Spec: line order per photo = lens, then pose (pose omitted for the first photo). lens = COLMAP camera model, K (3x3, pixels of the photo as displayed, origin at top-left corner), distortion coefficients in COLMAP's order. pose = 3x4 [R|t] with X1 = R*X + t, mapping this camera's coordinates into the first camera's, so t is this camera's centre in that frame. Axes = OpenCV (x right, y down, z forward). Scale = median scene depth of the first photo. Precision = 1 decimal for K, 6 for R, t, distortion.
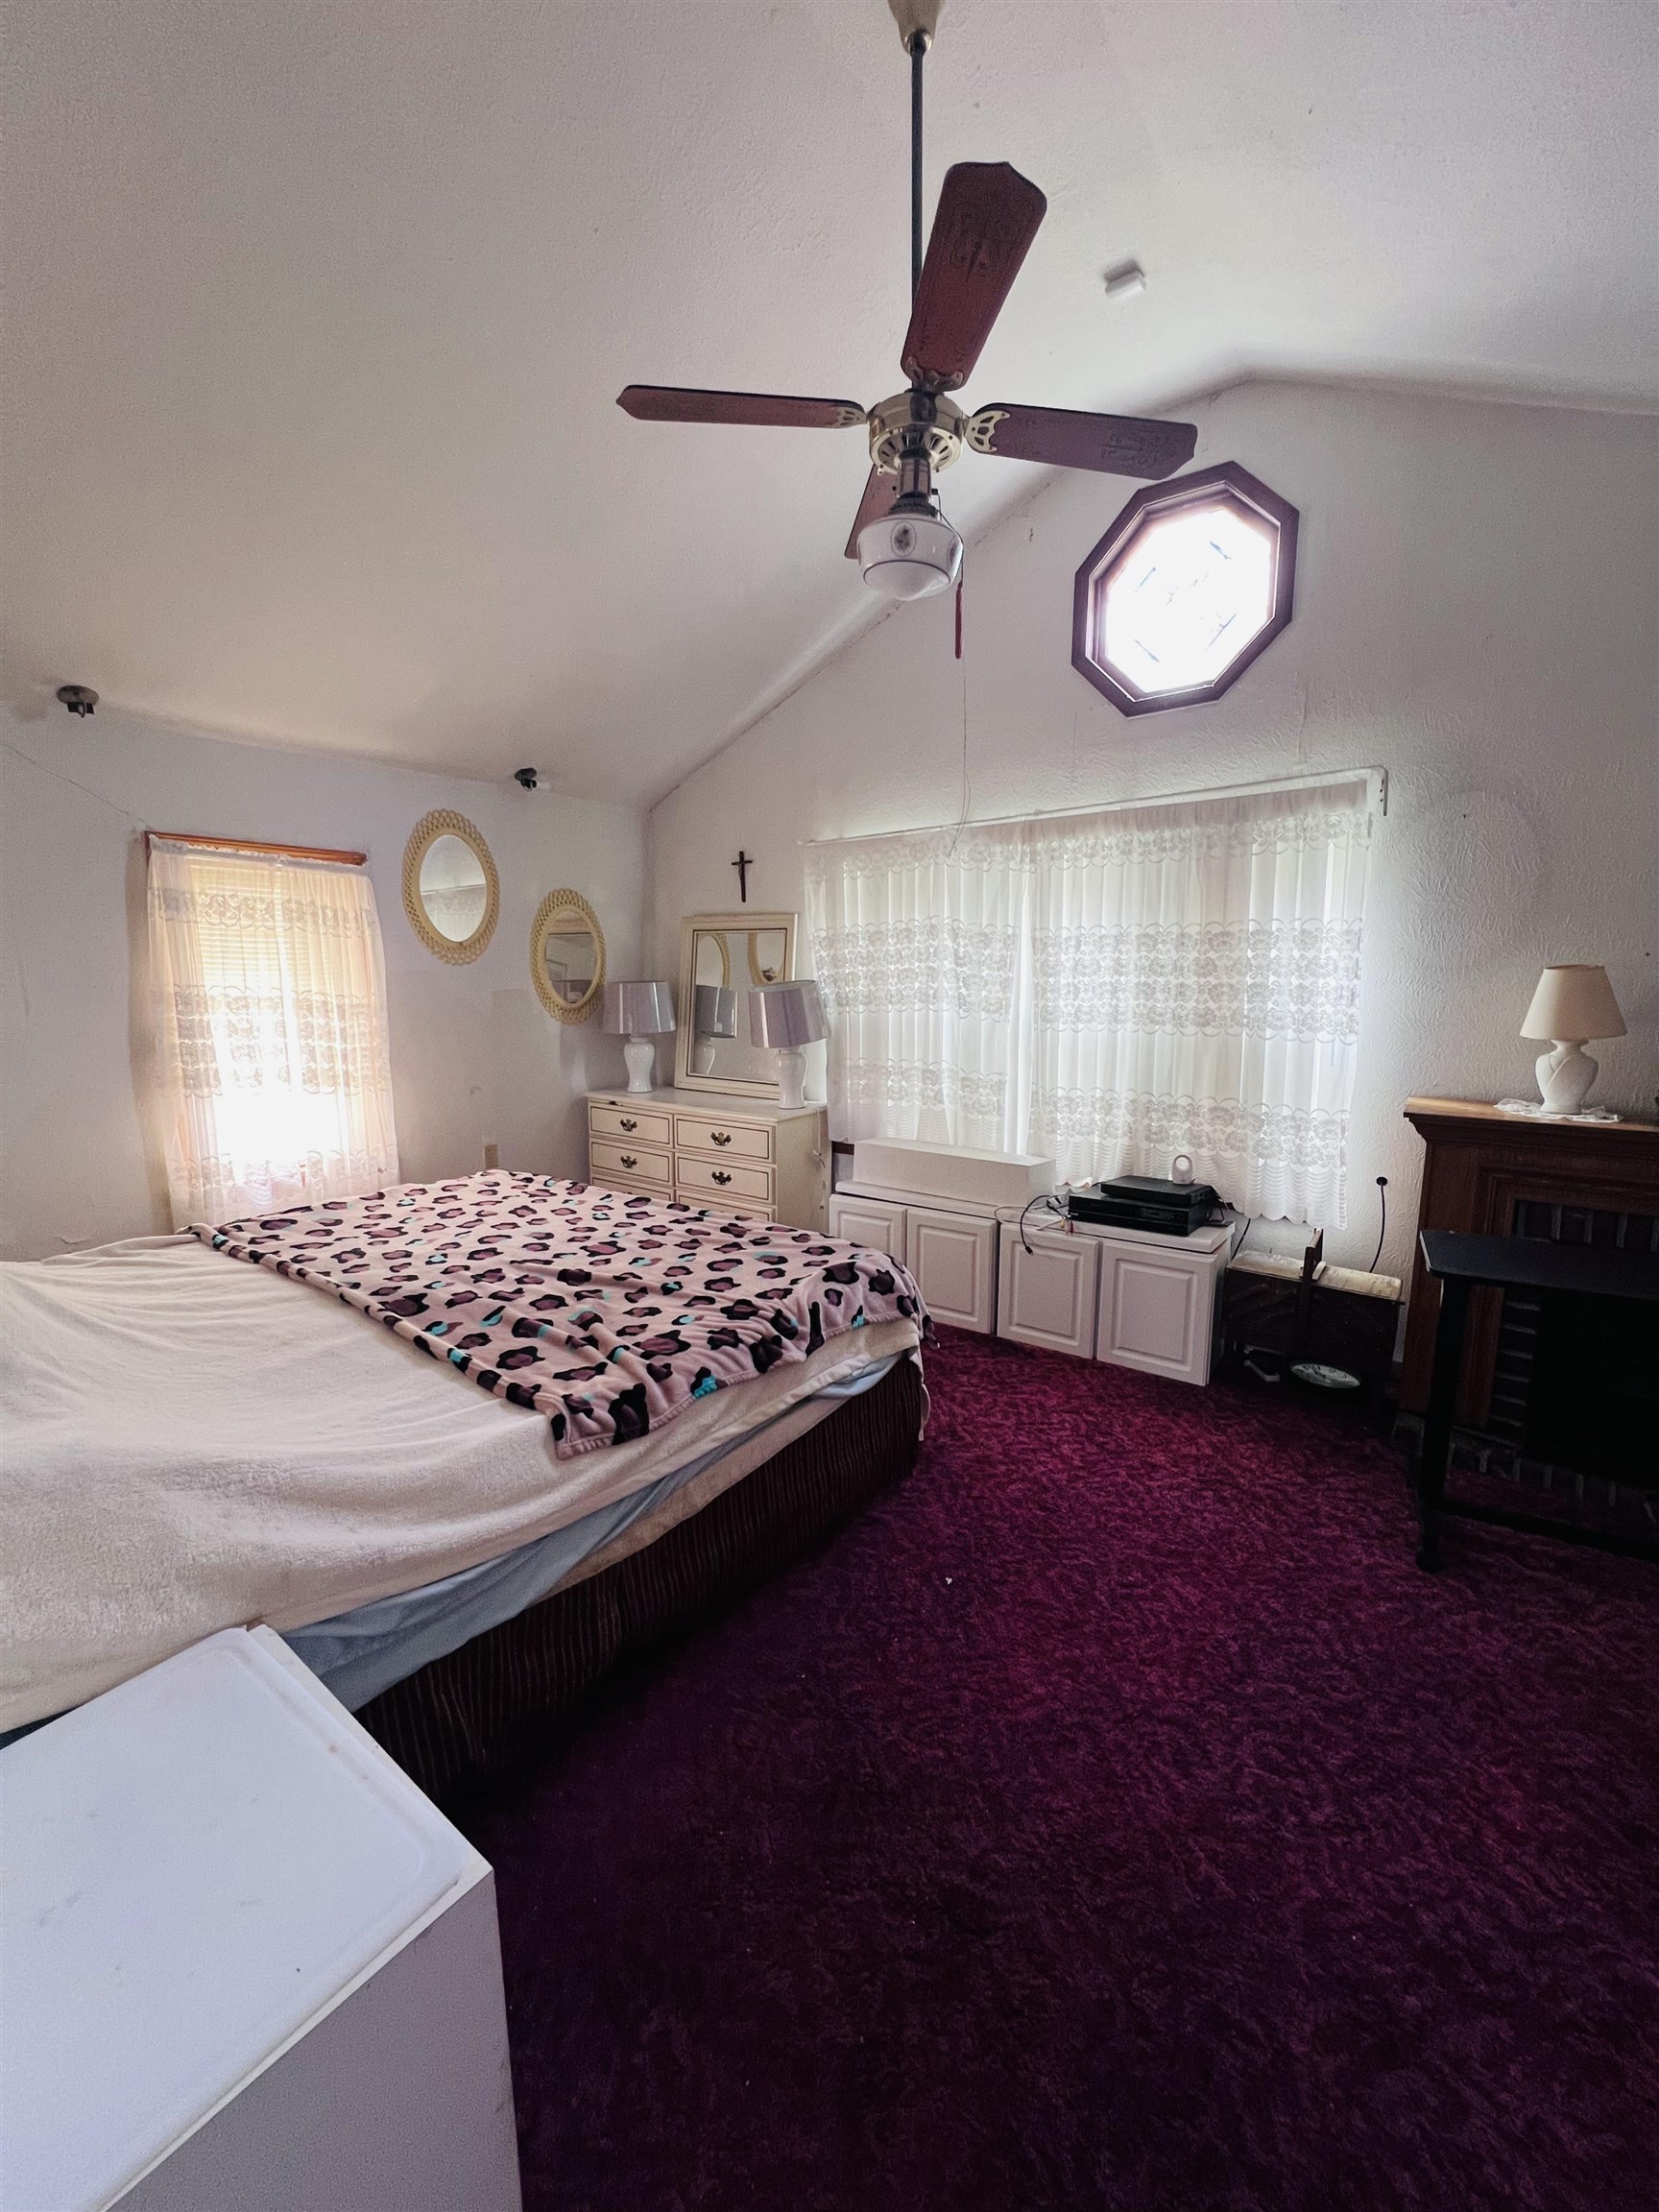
lens RADIAL K [[889.9, 0, 830.9], [0, 889.9, 1101.2], [0, 0, 1]] dist [0.000132, 0.000643]
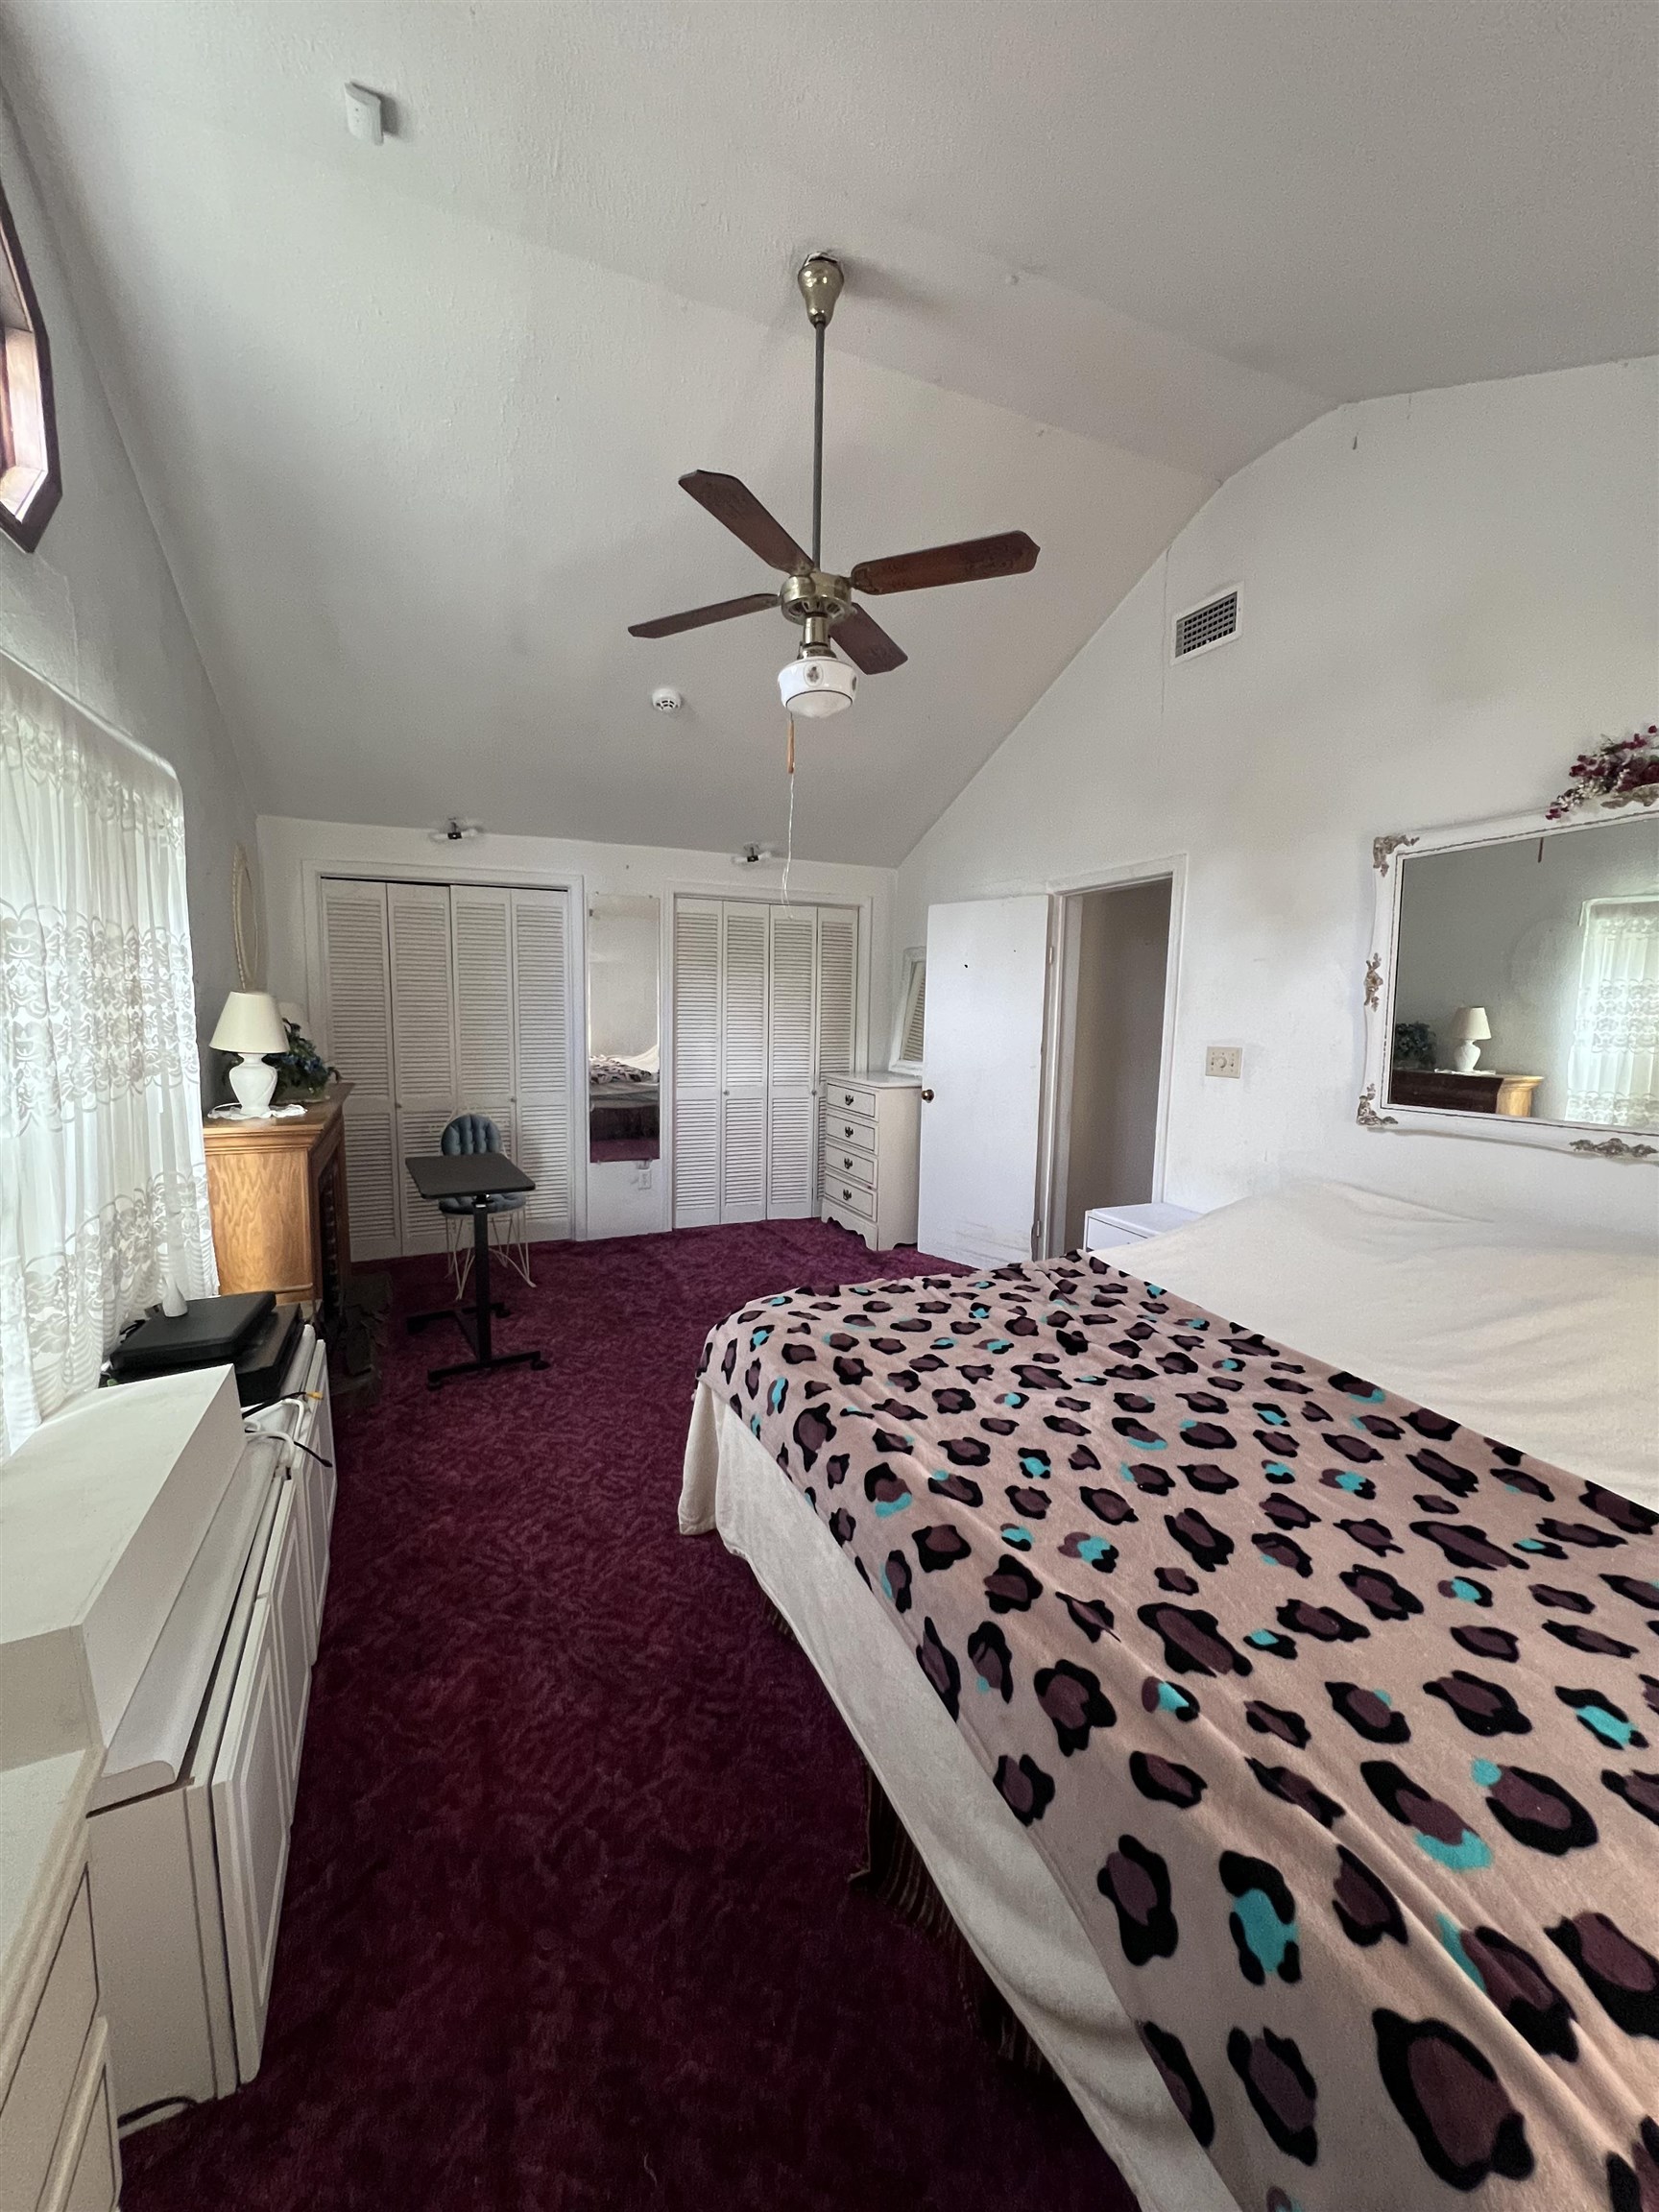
lens RADIAL K [[889.9, 0, 830.9], [0, 889.9, 1101.2], [0, 0, 1]] dist [0.000132, 0.000643]
pose [[-0.866529, -0.066944, 0.494617, -0.453464], [0.058754, 0.970394, 0.234271, -0.242855], [-0.495656, 0.232064, -0.836942, 1.641653]]
